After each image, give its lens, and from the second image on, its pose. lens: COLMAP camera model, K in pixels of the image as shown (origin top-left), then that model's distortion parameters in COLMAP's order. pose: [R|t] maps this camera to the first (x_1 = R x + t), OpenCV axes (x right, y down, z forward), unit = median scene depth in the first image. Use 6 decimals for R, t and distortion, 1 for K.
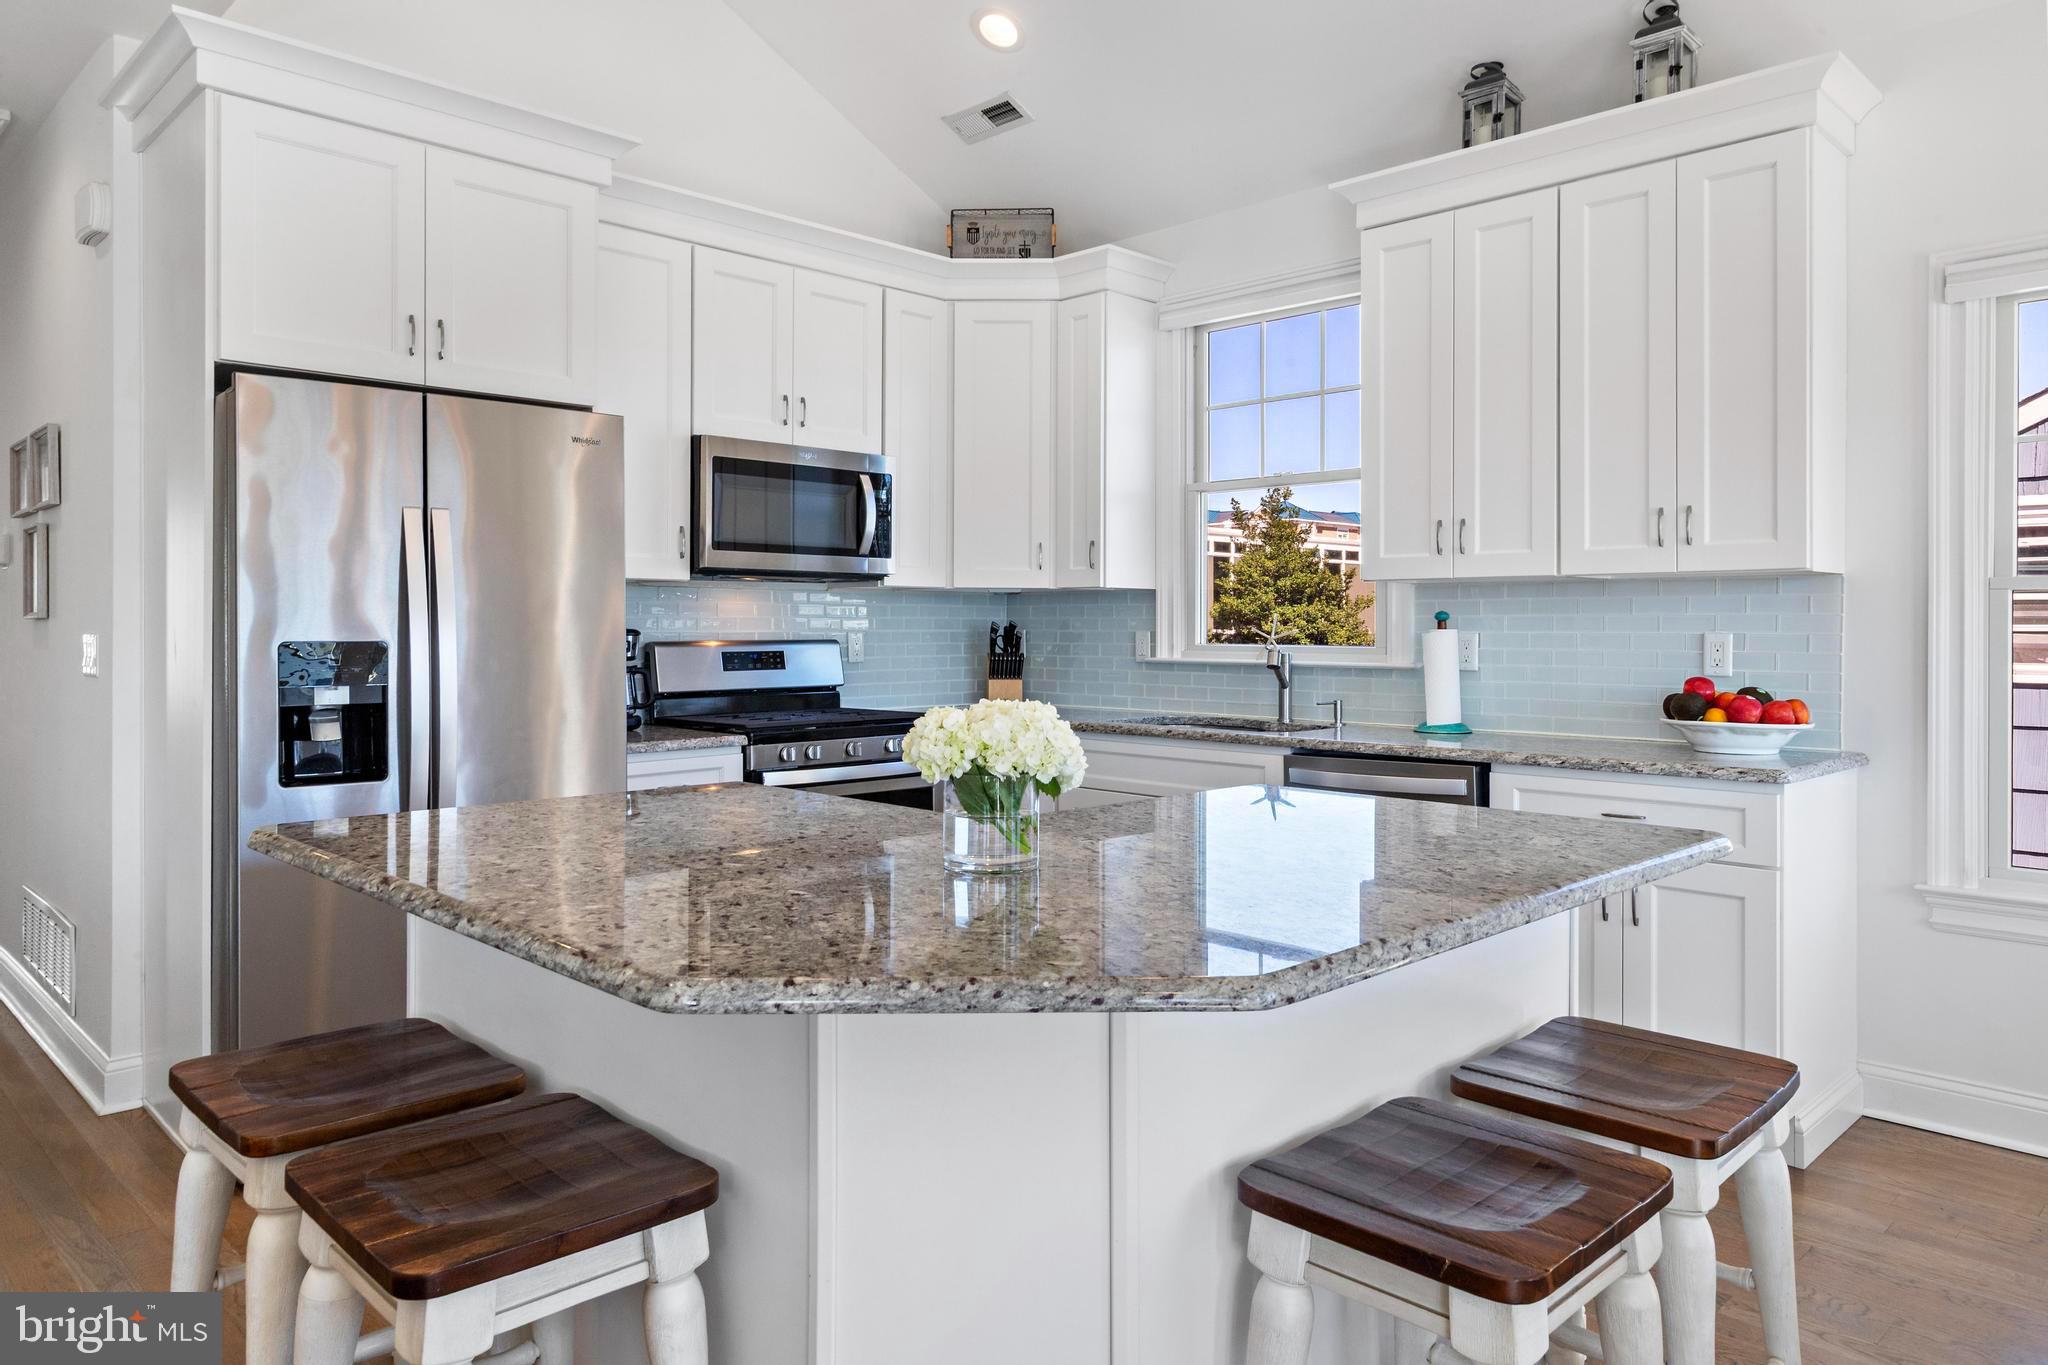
lens RADIAL K [[1368.4, 0, 1034.5], [0, 1368.4, 626.3], [0, 0, 1]] dist [0.008284, -0.002720]
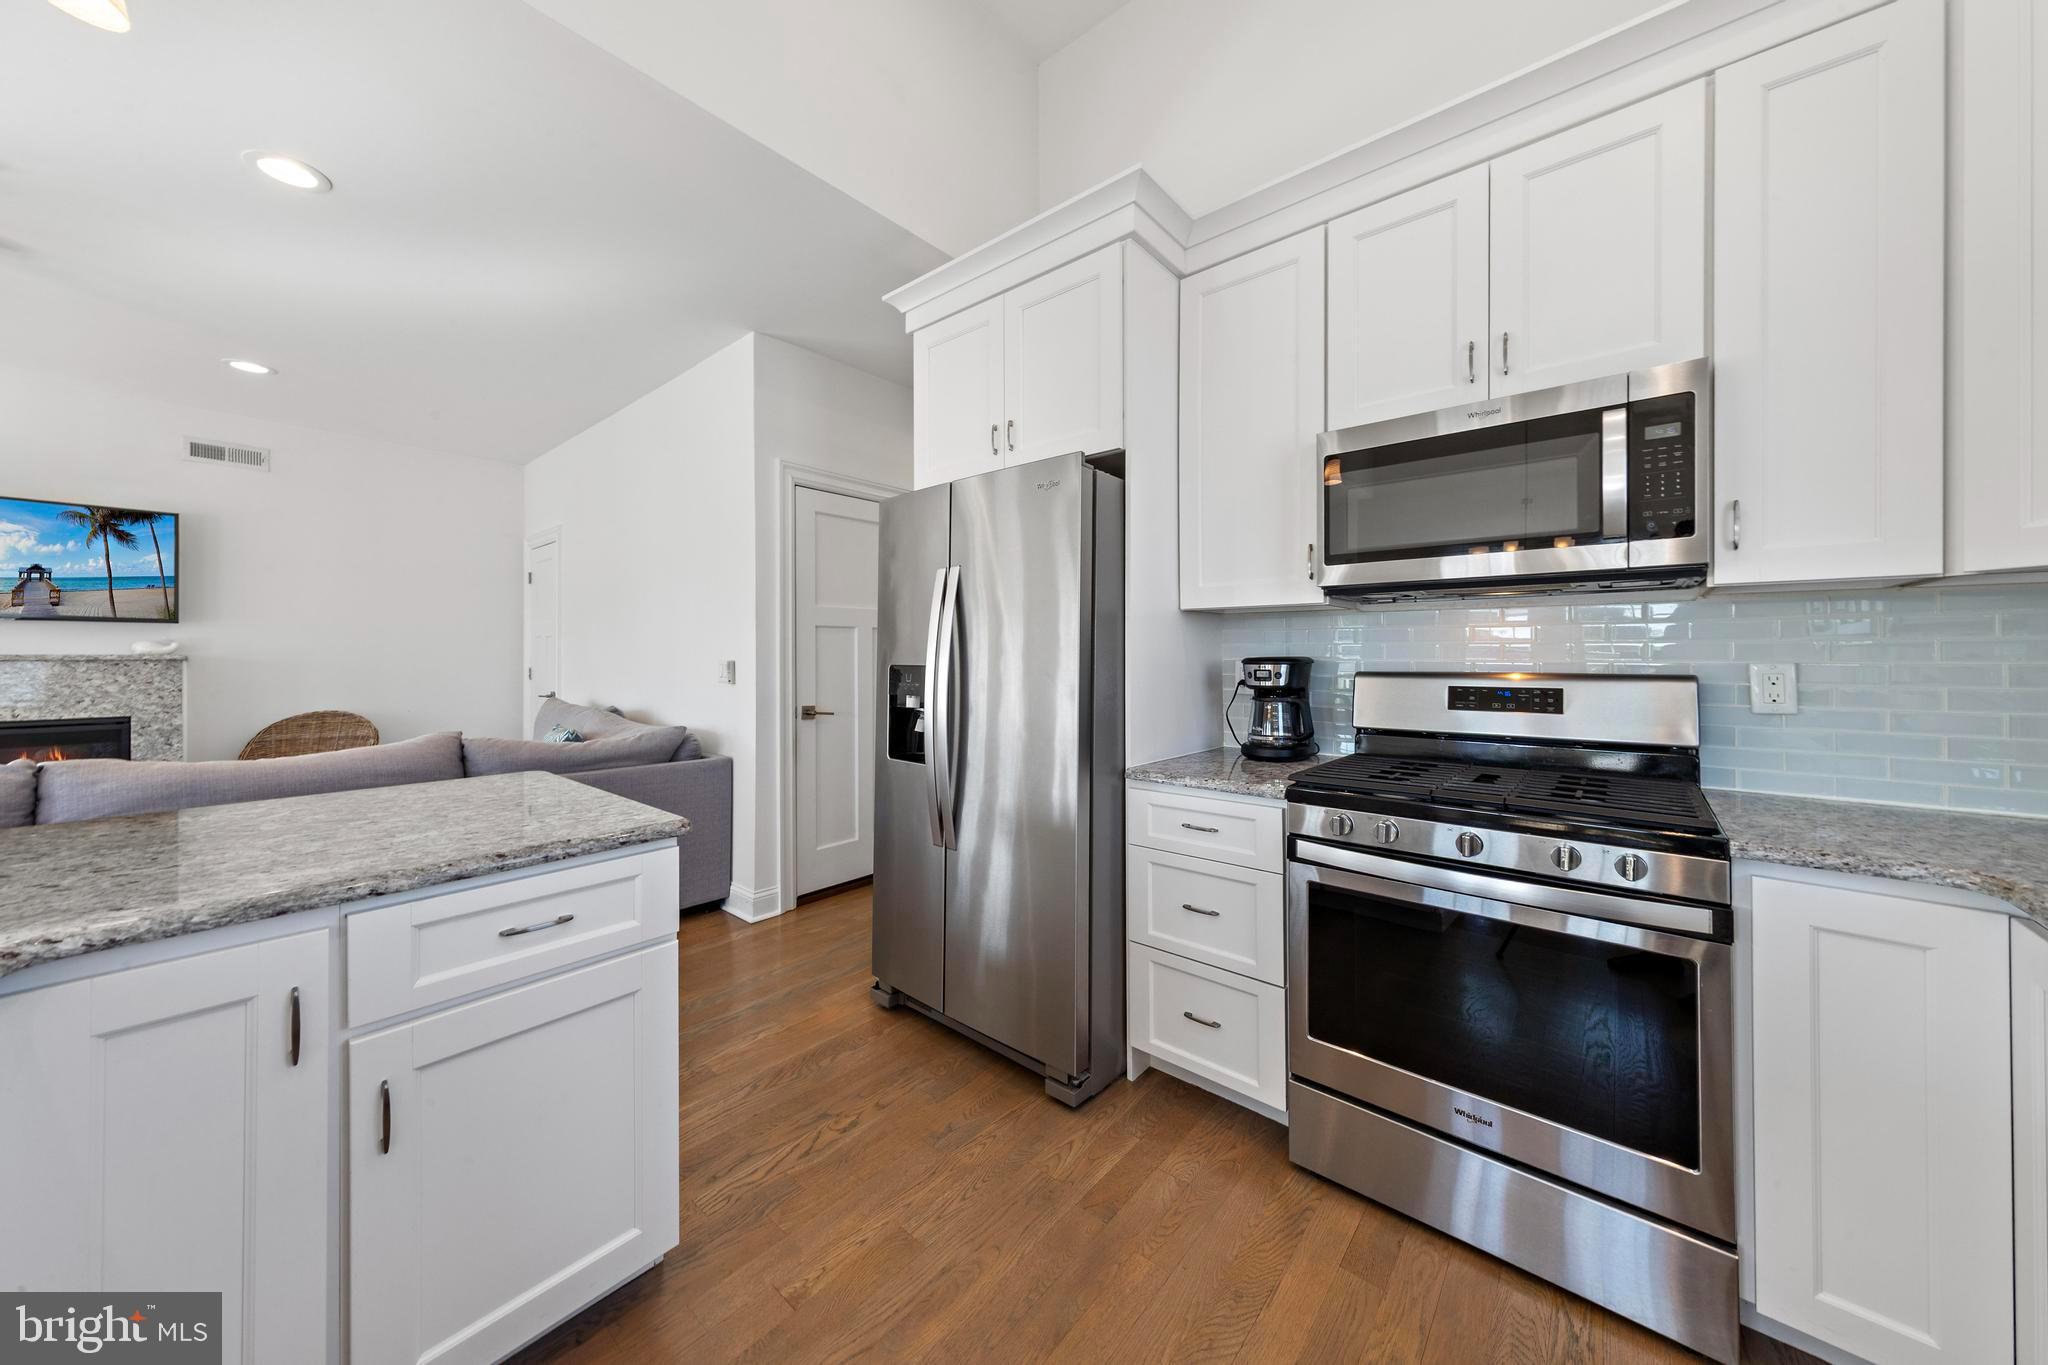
lens RADIAL K [[689.4, 0, 1042.6], [0, 689.4, 653.3], [0, 0, 1]] dist [0.007660, -0.000840]
pose [[0.096542, -0.004573, -0.995318, 0.189246], [0.000640, 0.999990, -0.004533, 0.000744], [0.995329, -0.000199, 0.096544, 0.835013]]
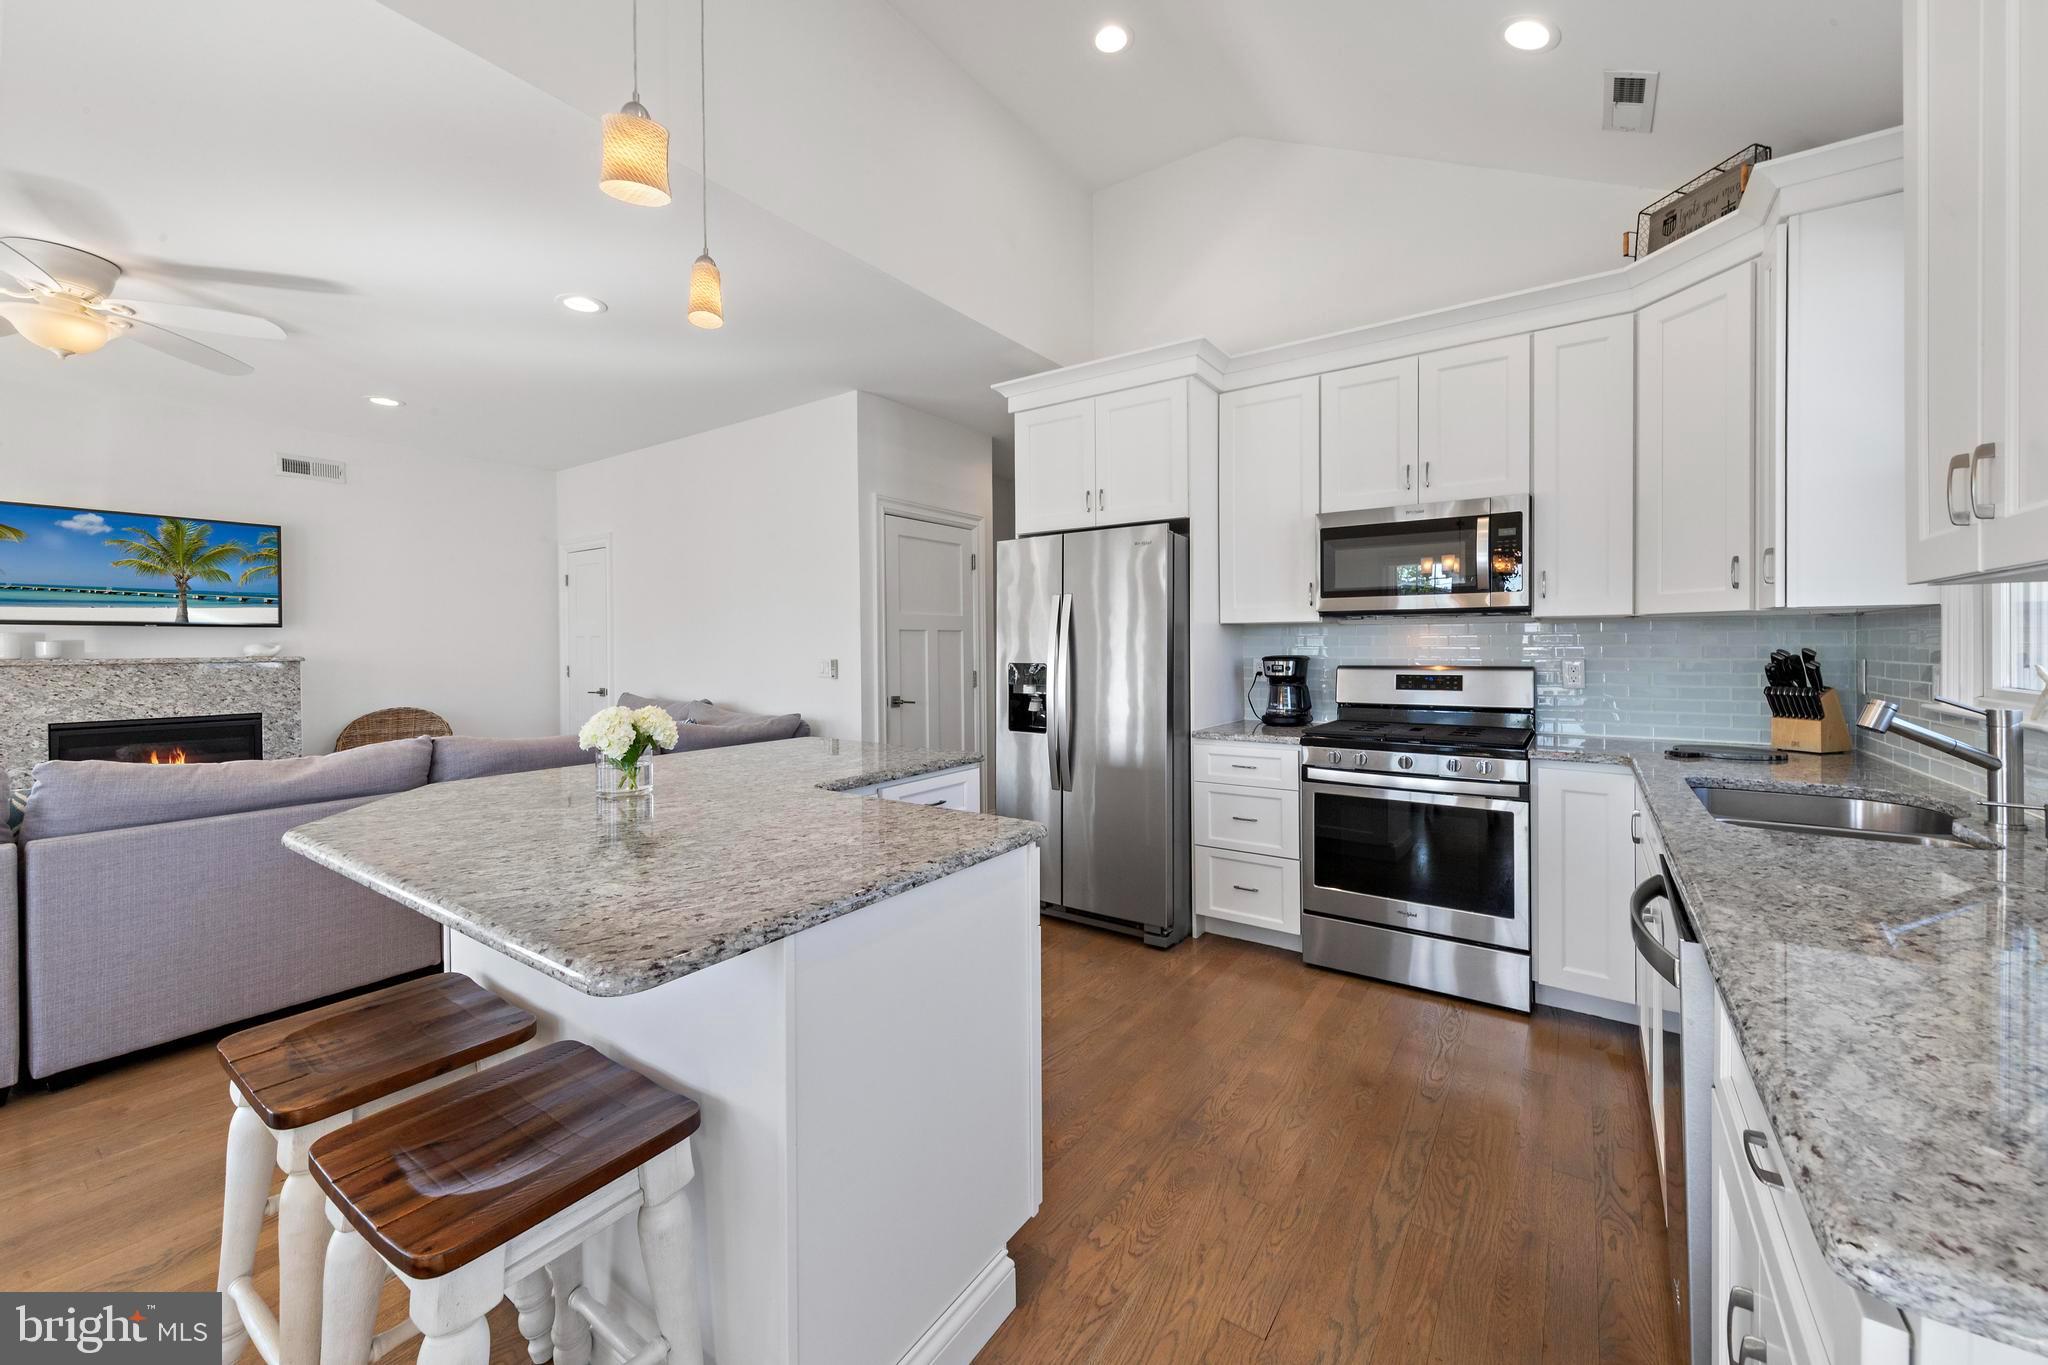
lens RADIAL K [[796.3, 0, 1035.5], [0, 796.3, 651.7], [0, 0, 1]] dist [0.004564, -0.000015]
pose [[0.179489, 0.006007, -0.983742, 0.518749], [0.006338, 0.999954, 0.007262, -0.011992], [0.983740, -0.007538, 0.179443, 0.621626]]
